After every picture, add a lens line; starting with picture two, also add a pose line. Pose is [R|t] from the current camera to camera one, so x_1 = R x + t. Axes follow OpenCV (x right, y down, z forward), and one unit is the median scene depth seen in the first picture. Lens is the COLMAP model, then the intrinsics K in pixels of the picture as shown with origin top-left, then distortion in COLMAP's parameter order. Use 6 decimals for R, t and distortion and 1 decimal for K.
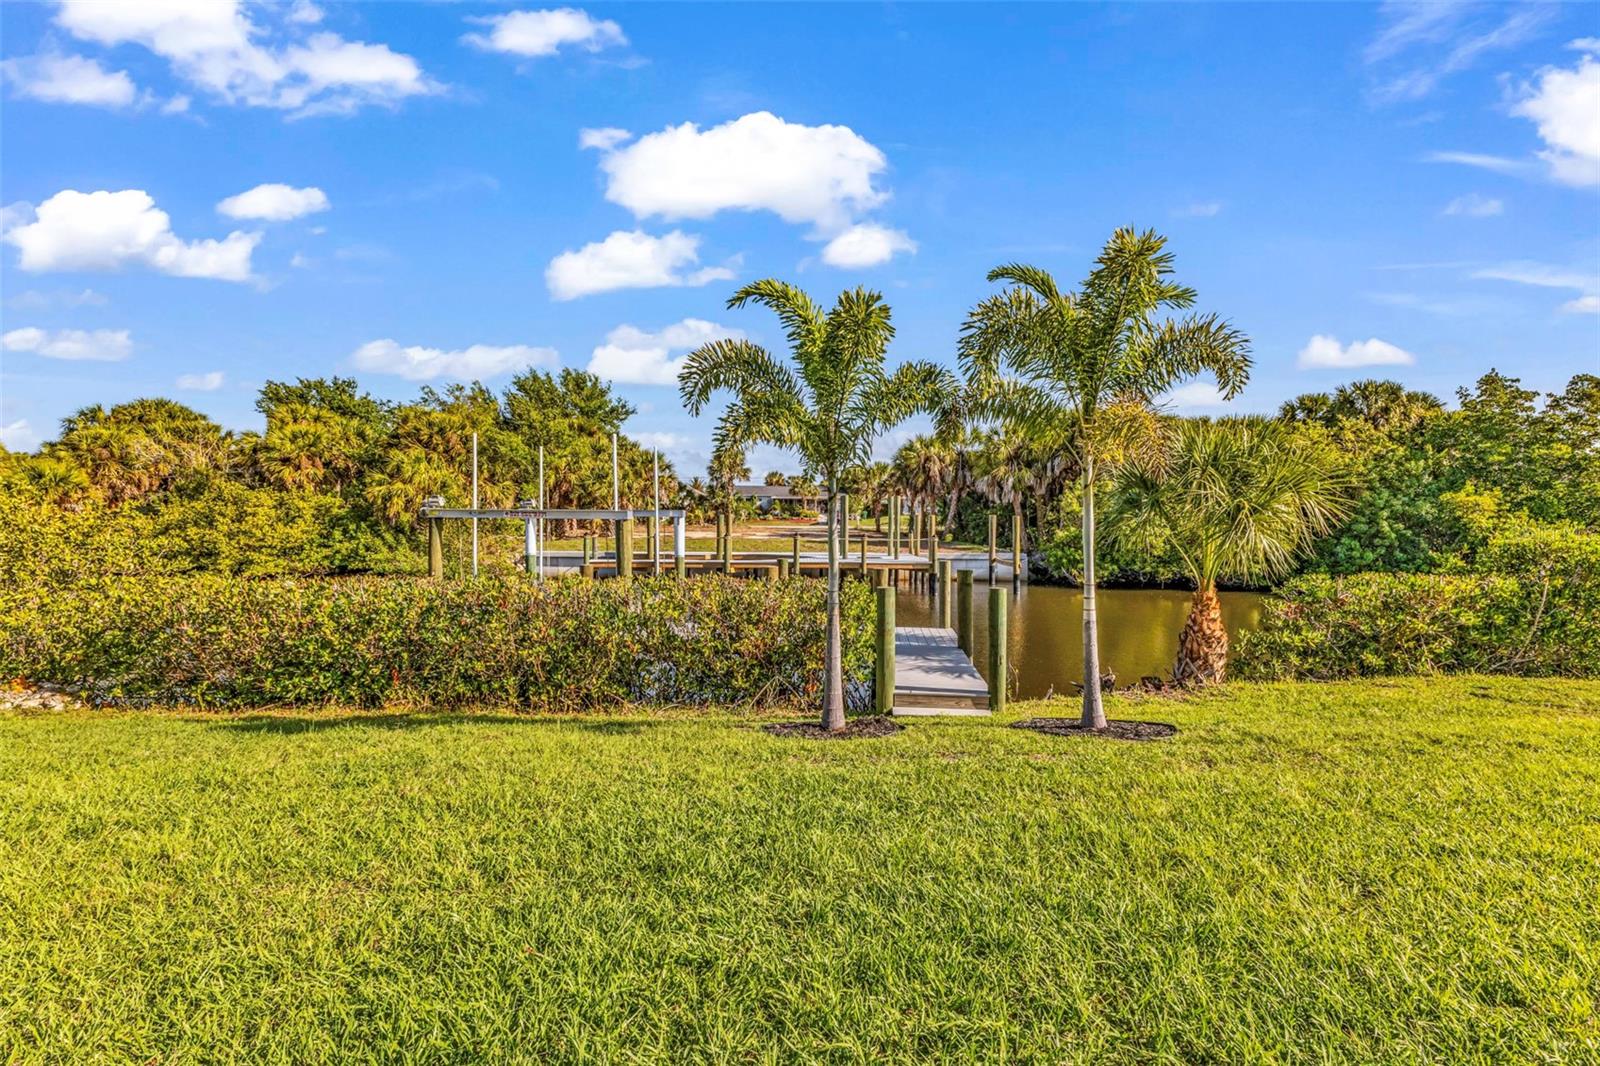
lens RADIAL K [[691.3, 0, 811.8], [0, 691.3, 524.8], [0, 0, 1]] dist [0.007754, -0.000022]
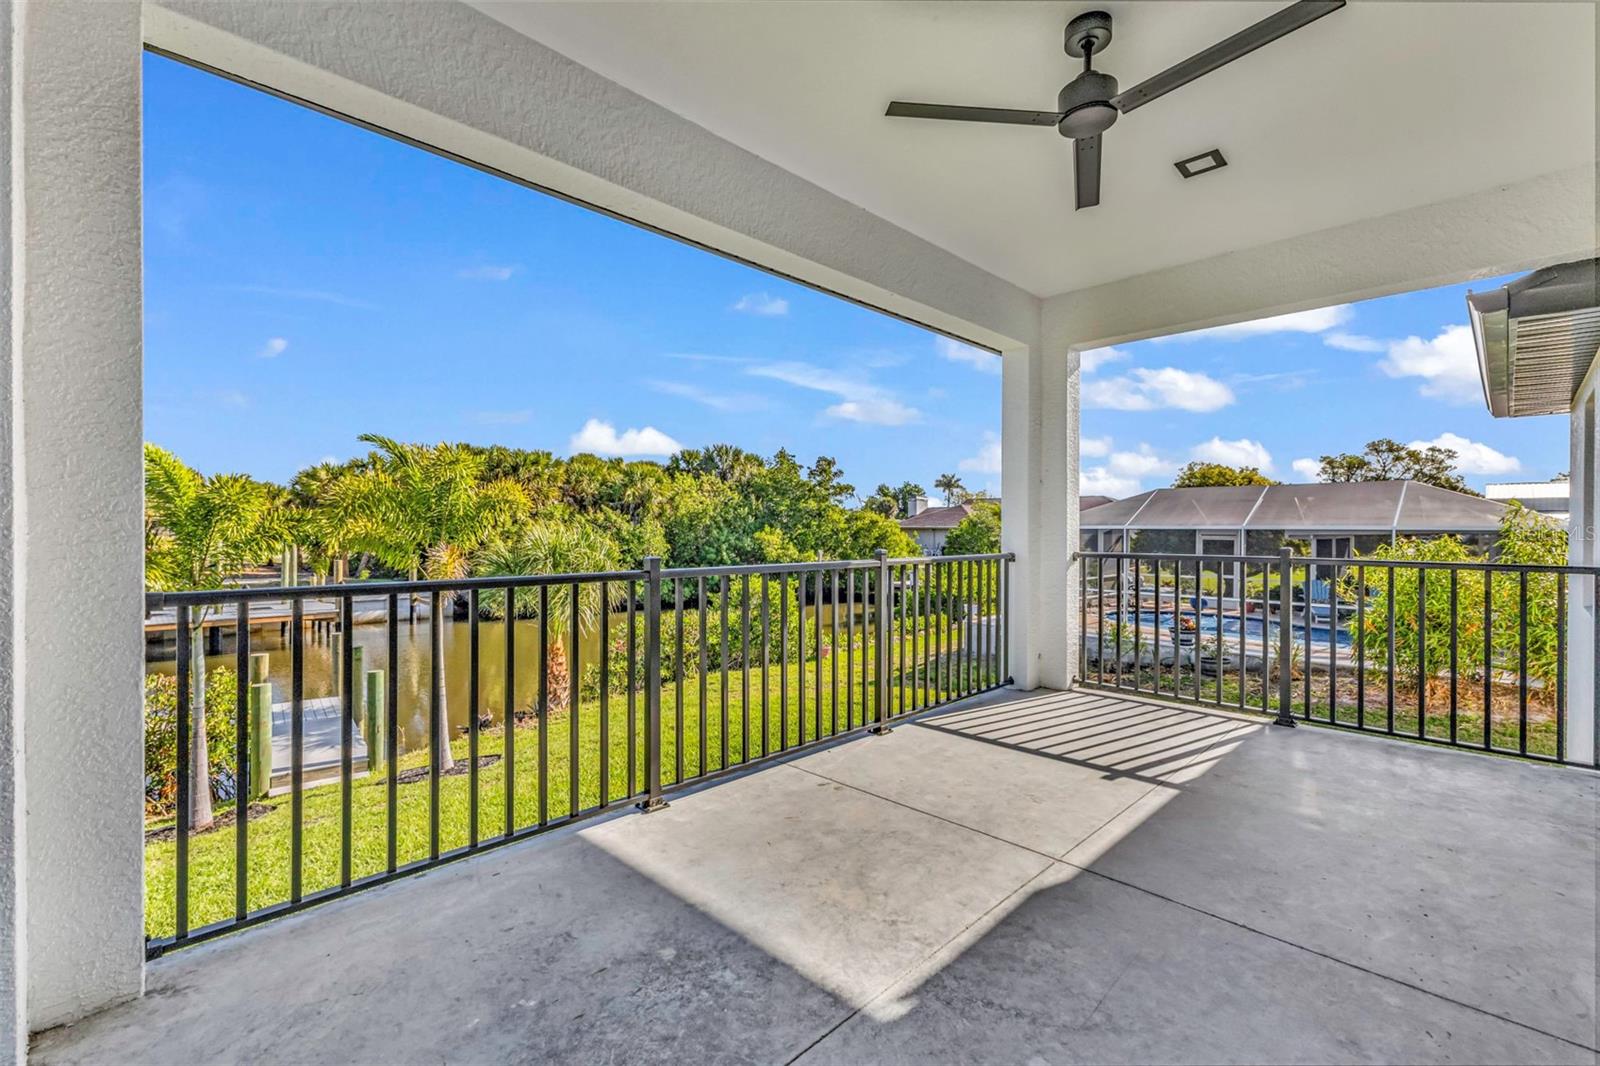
lens RADIAL K [[689.1, 0, 796.3], [0, 689.1, 520.1], [0, 0, 1]] dist [0.002035, -0.000179]
pose [[0.736757, 0.002765, 0.676151, -0.002713], [0.015665, 0.999653, -0.021158, -0.031243], [-0.675976, 0.026180, 0.736459, -0.095491]]
